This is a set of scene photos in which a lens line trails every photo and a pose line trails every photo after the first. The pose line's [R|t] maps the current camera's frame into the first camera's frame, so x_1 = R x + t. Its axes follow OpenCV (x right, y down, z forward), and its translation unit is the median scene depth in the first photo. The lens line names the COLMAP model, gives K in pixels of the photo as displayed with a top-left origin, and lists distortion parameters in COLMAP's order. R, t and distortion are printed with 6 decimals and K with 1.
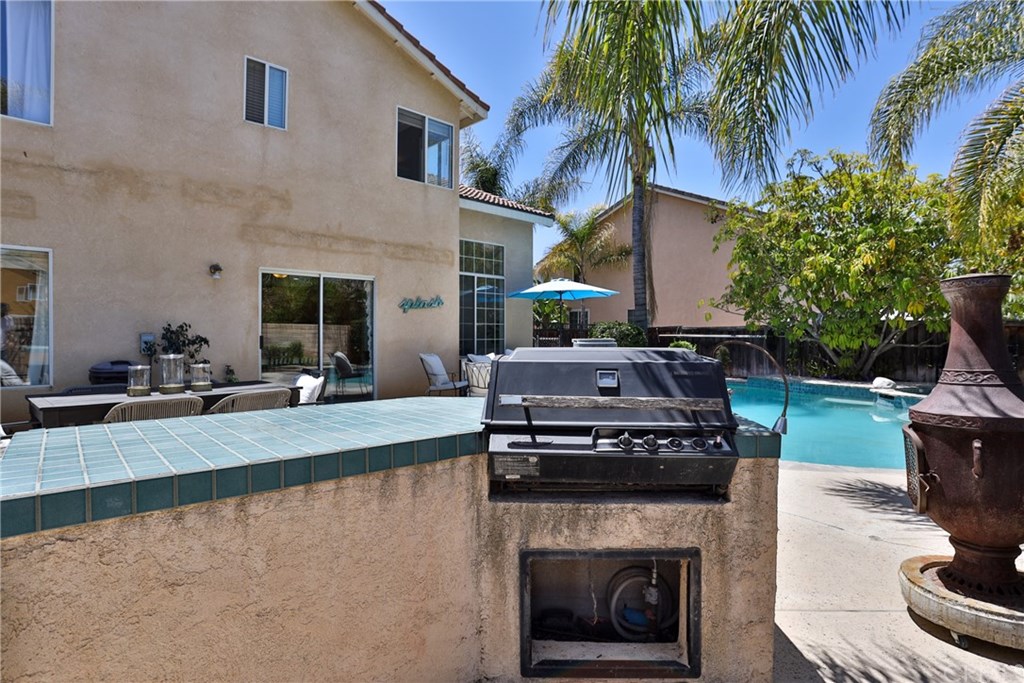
lens RADIAL K [[525.0, 0, 512.0], [0, 525.0, 341.5], [0, 0, 1]] dist [-0.082068, 0.036156]
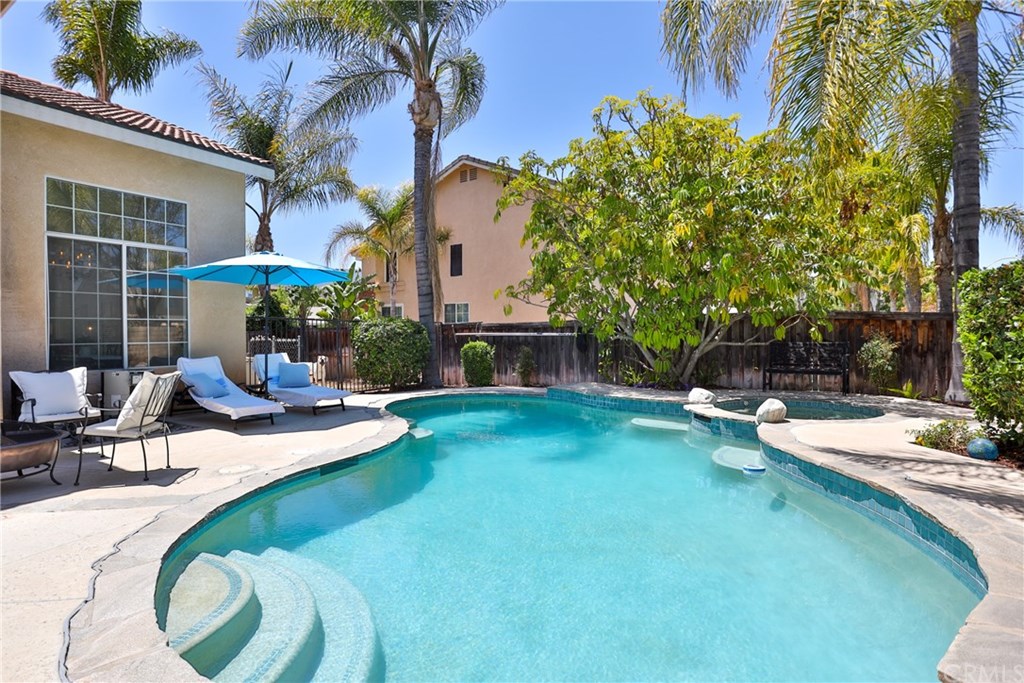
lens RADIAL K [[527.9, 0, 512.0], [0, 527.9, 341.5], [0, 0, 1]] dist [-0.133713, 0.136041]
pose [[0.970465, -0.012695, 0.240907, 0.238138], [0.012490, 0.999919, 0.002378, -0.001815], [-0.240918, 0.000701, 0.970545, 0.279035]]
